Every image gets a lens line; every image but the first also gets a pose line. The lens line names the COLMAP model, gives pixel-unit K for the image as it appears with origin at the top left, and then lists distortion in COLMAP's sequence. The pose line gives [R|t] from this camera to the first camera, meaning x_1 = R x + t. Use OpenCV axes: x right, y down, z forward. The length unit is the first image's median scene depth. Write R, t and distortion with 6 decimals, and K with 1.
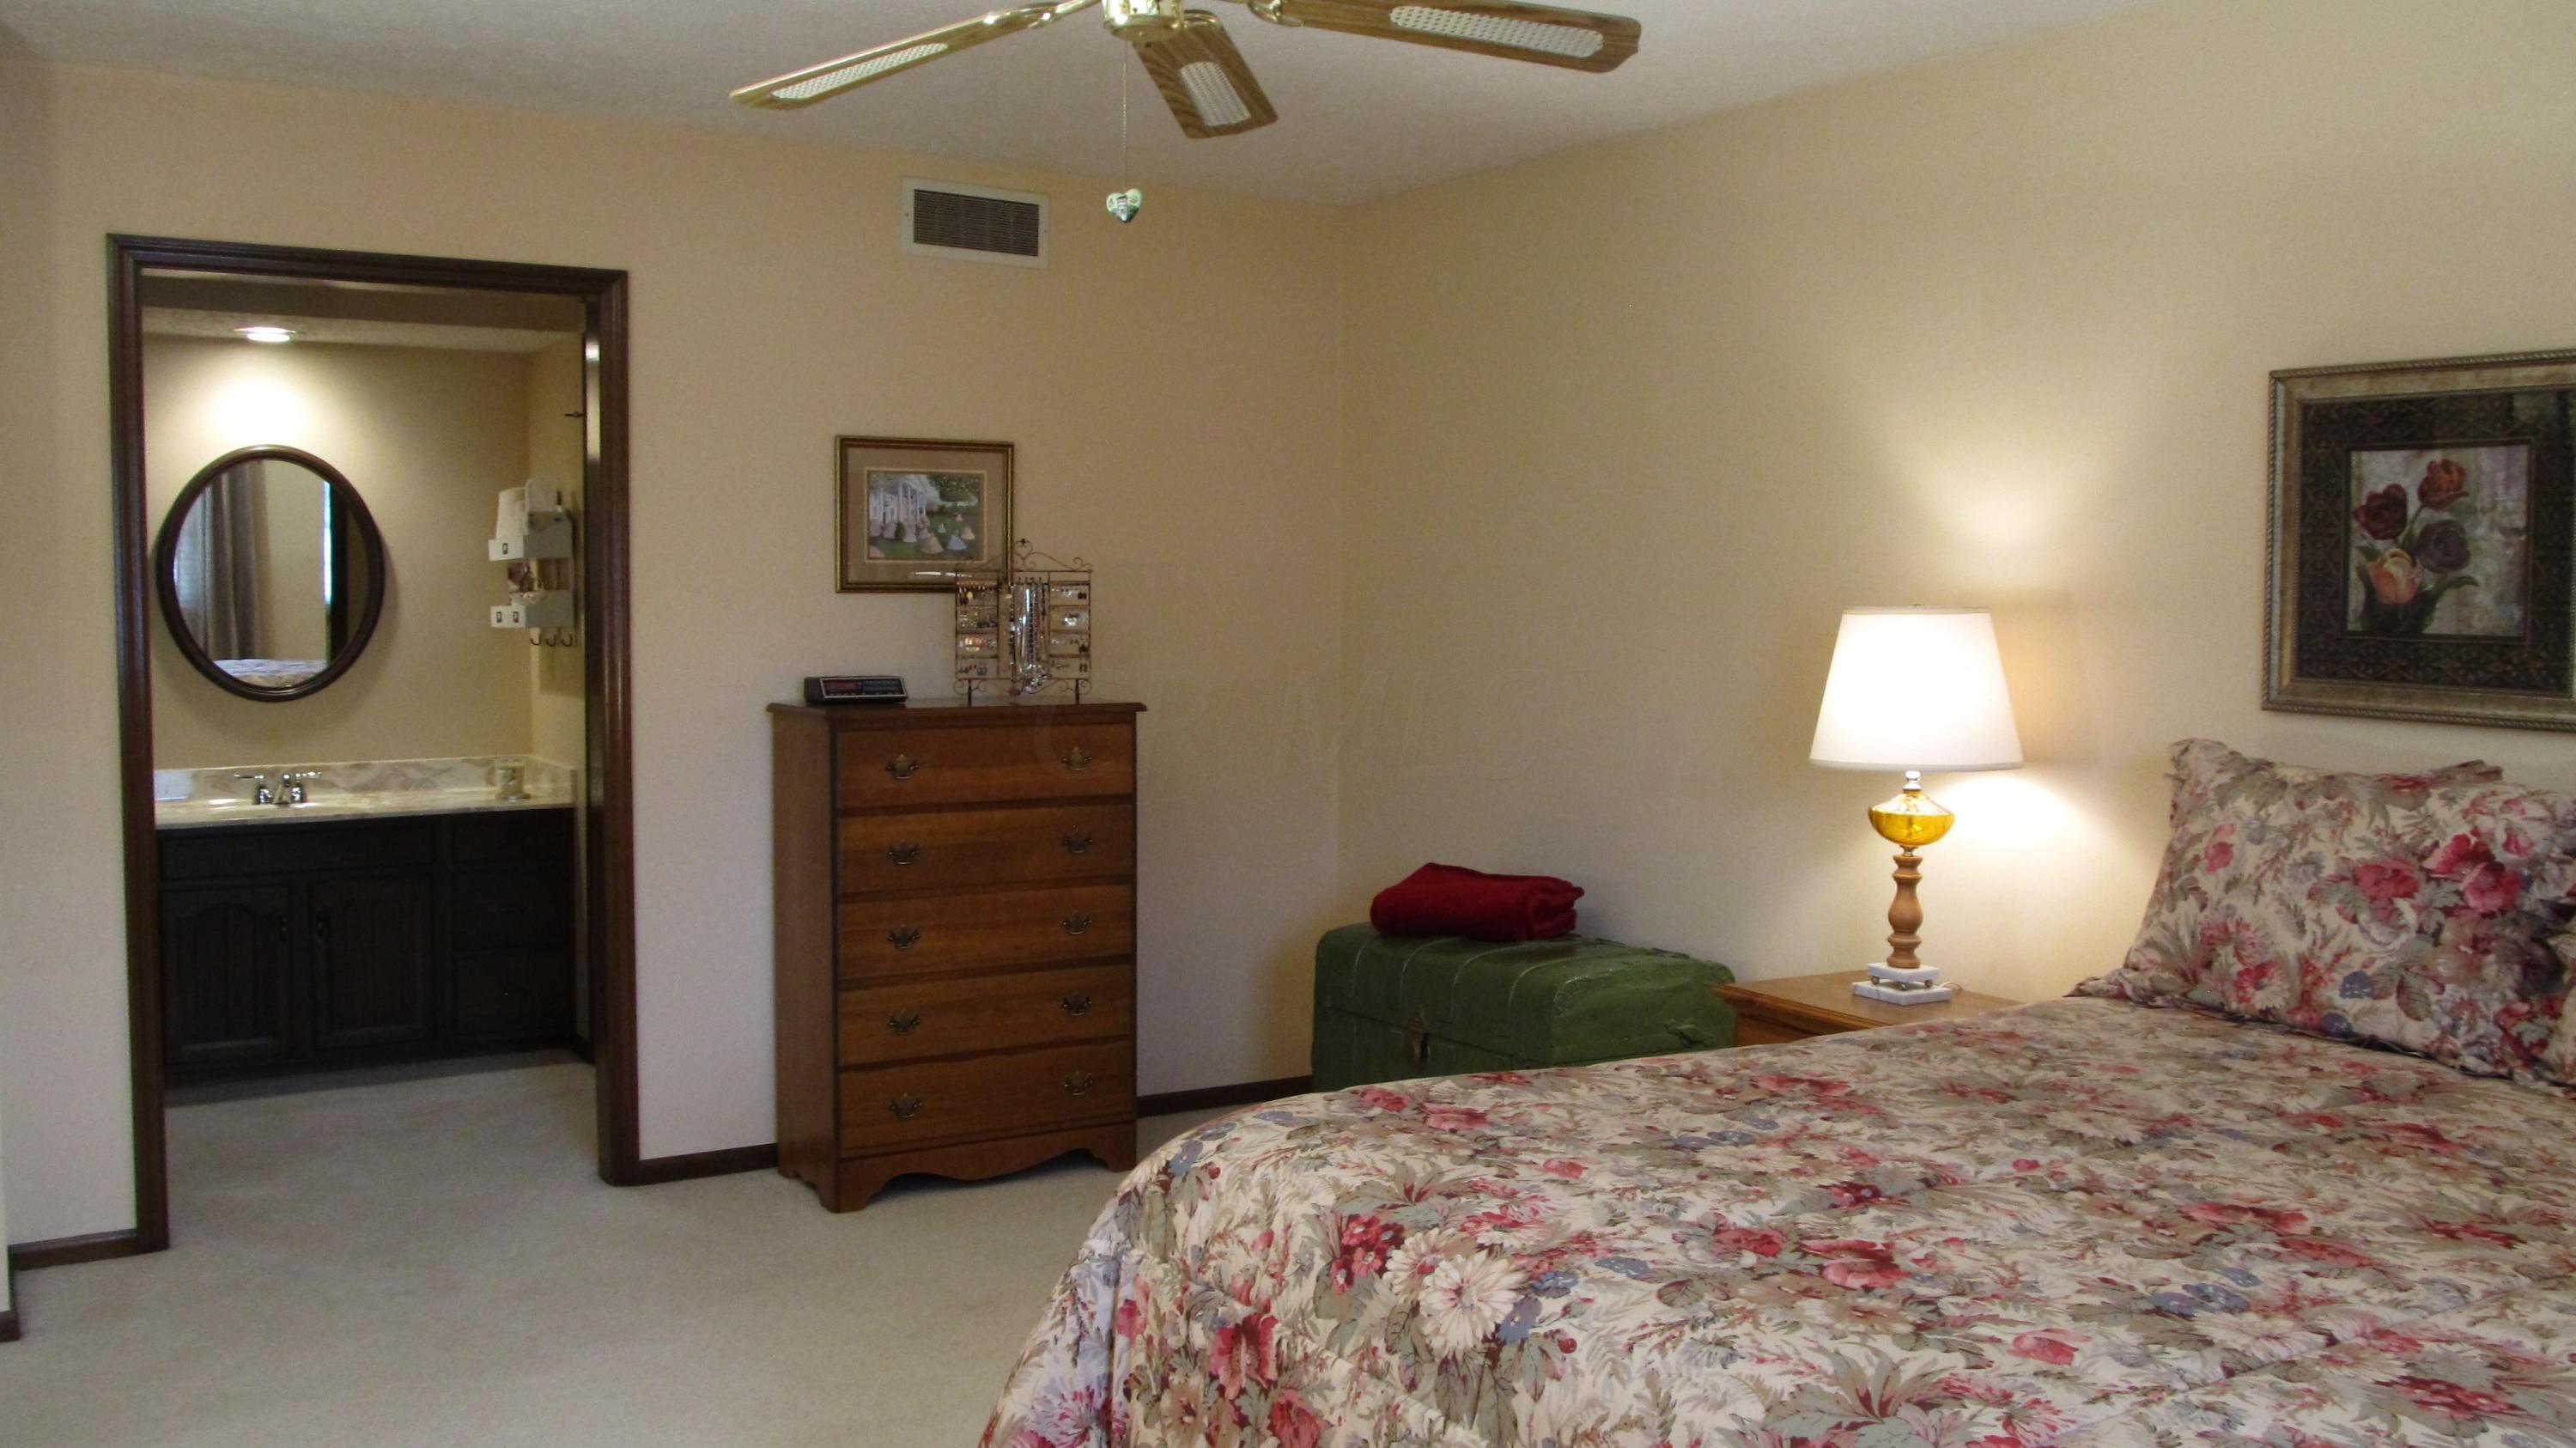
lens RADIAL K [[2140.4, 0, 1297.3], [0, 2140.4, 724.1], [0, 0, 1]] dist [-0.060203, 0.028988]
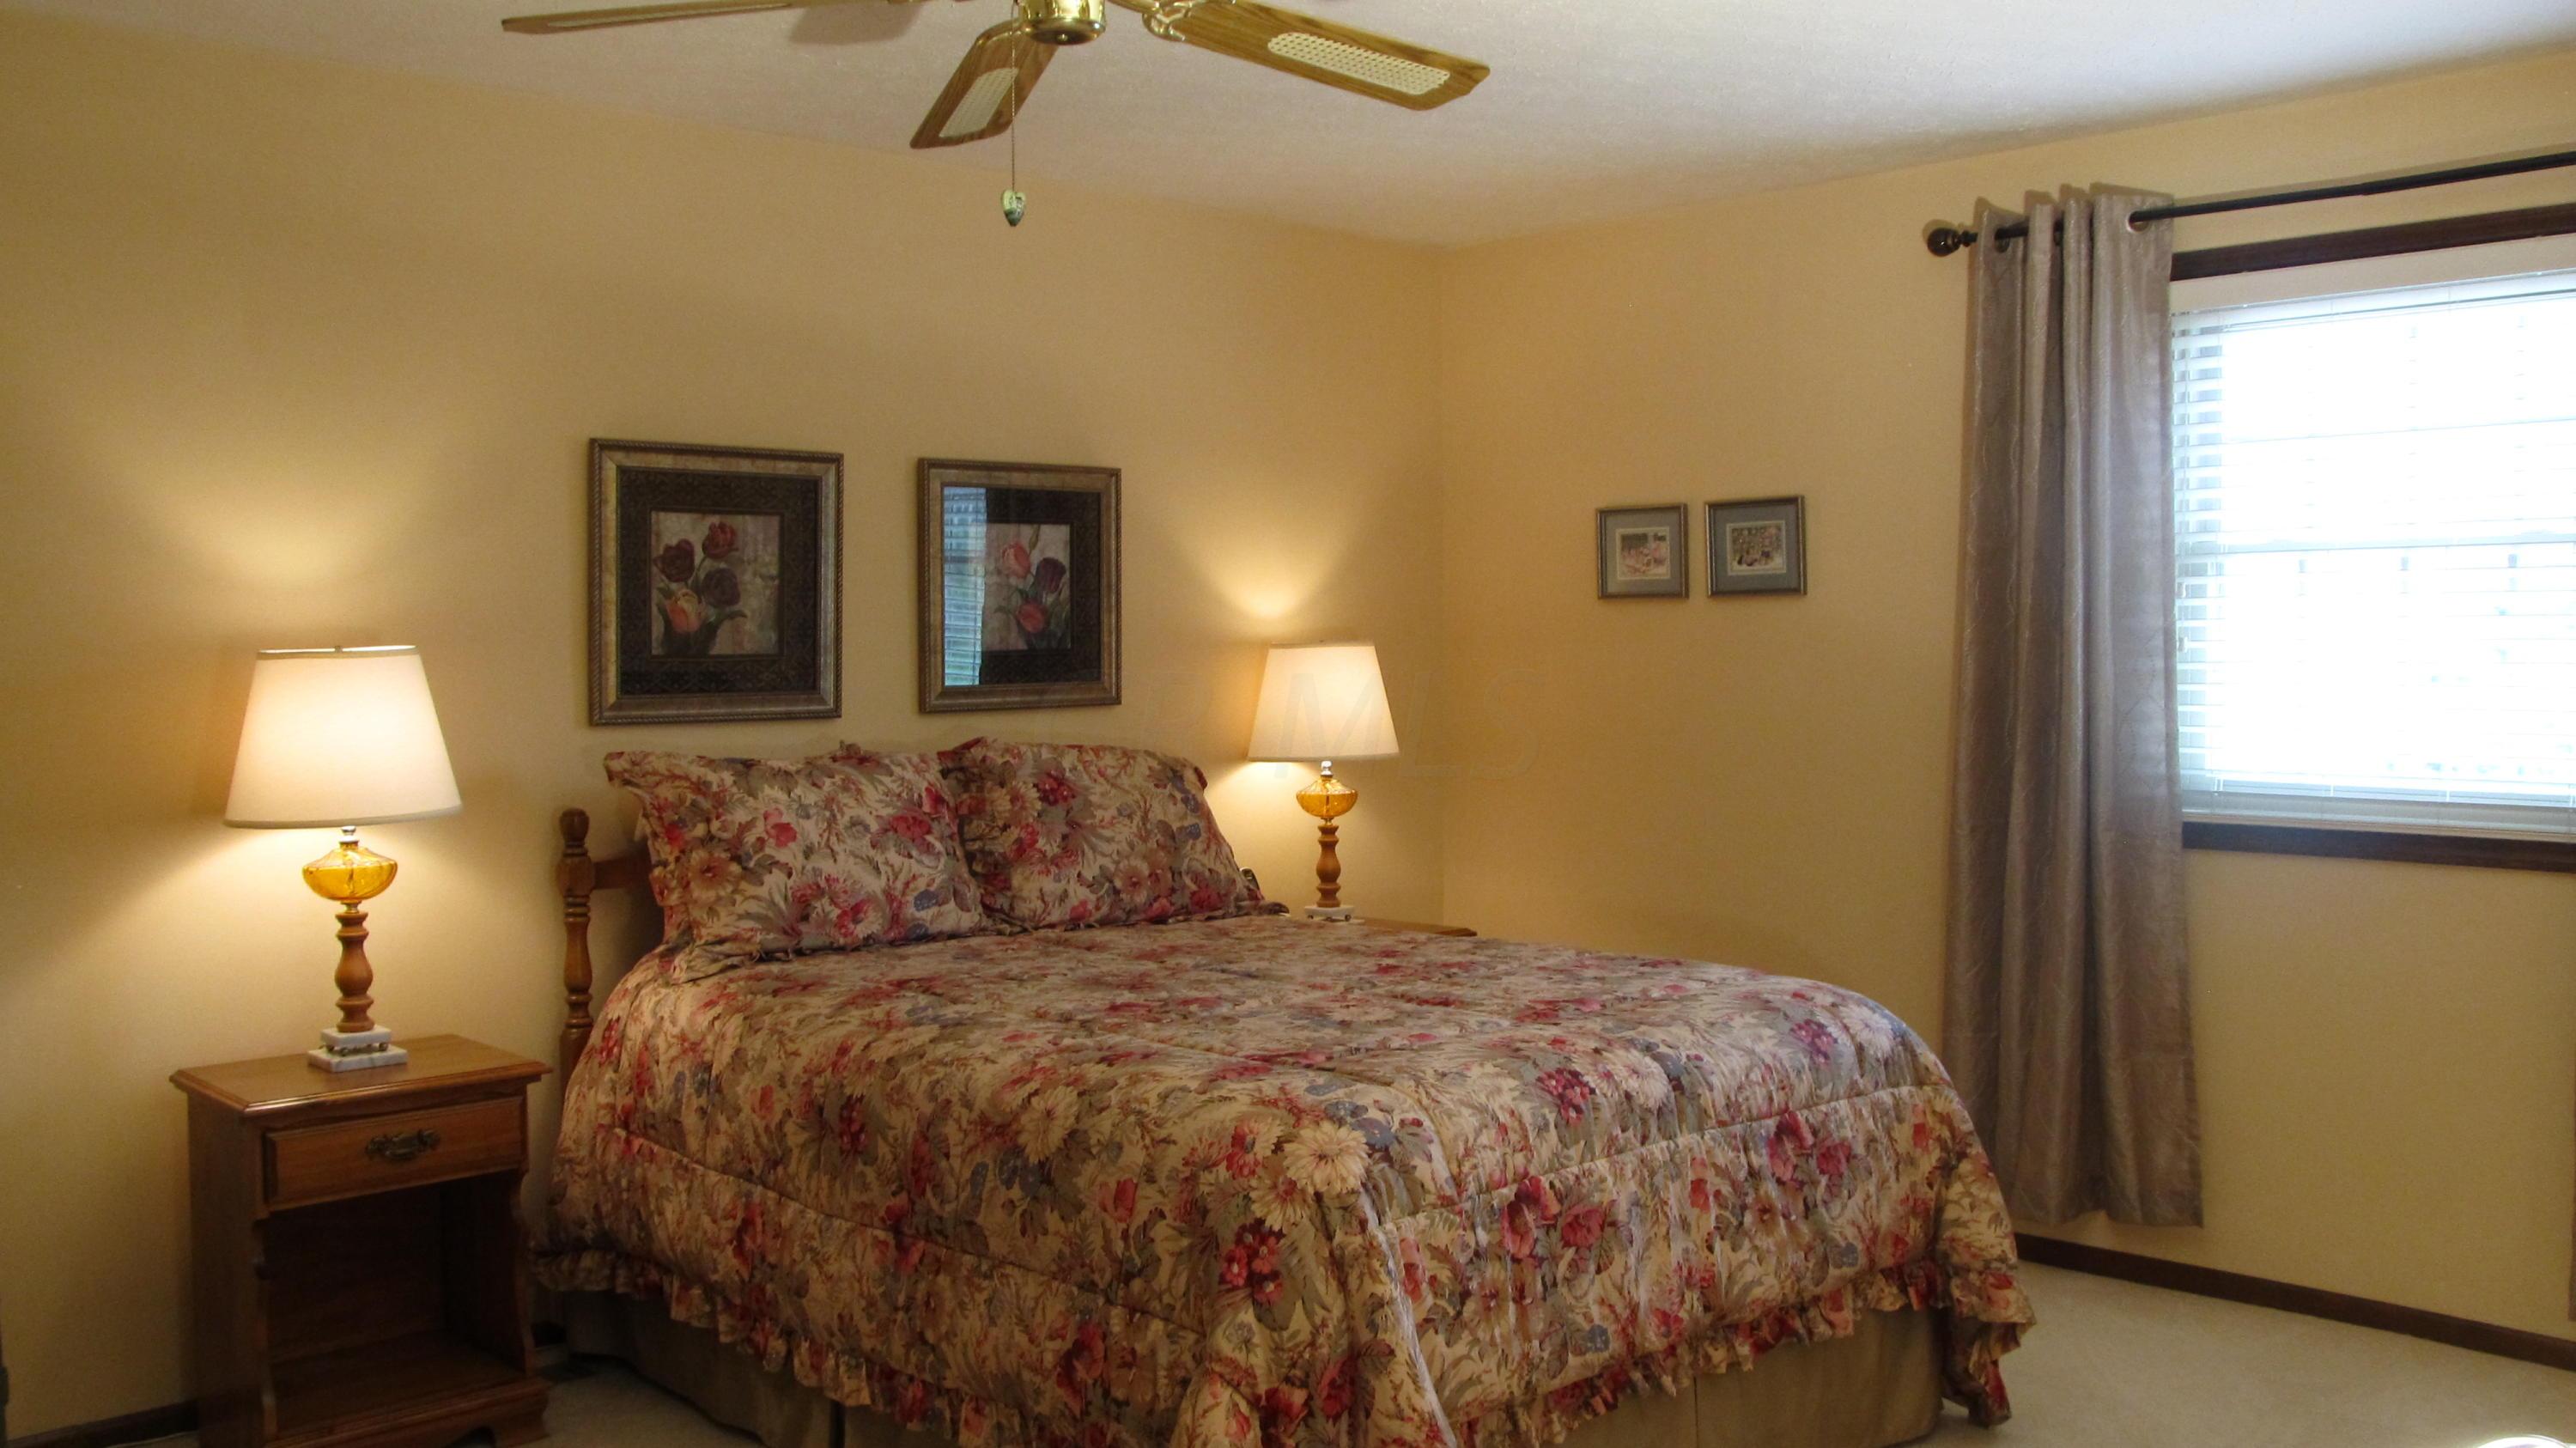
lens RADIAL K [[2140.4, 0, 1286.7], [0, 2140.4, 719.4], [0, 0, 1]] dist [-0.060203, 0.028988]
pose [[-0.182479, -0.057944, 0.981501, -0.844347], [0.068311, 0.995102, 0.071447, -0.074229], [-0.980834, 0.080085, -0.177627, 0.902940]]
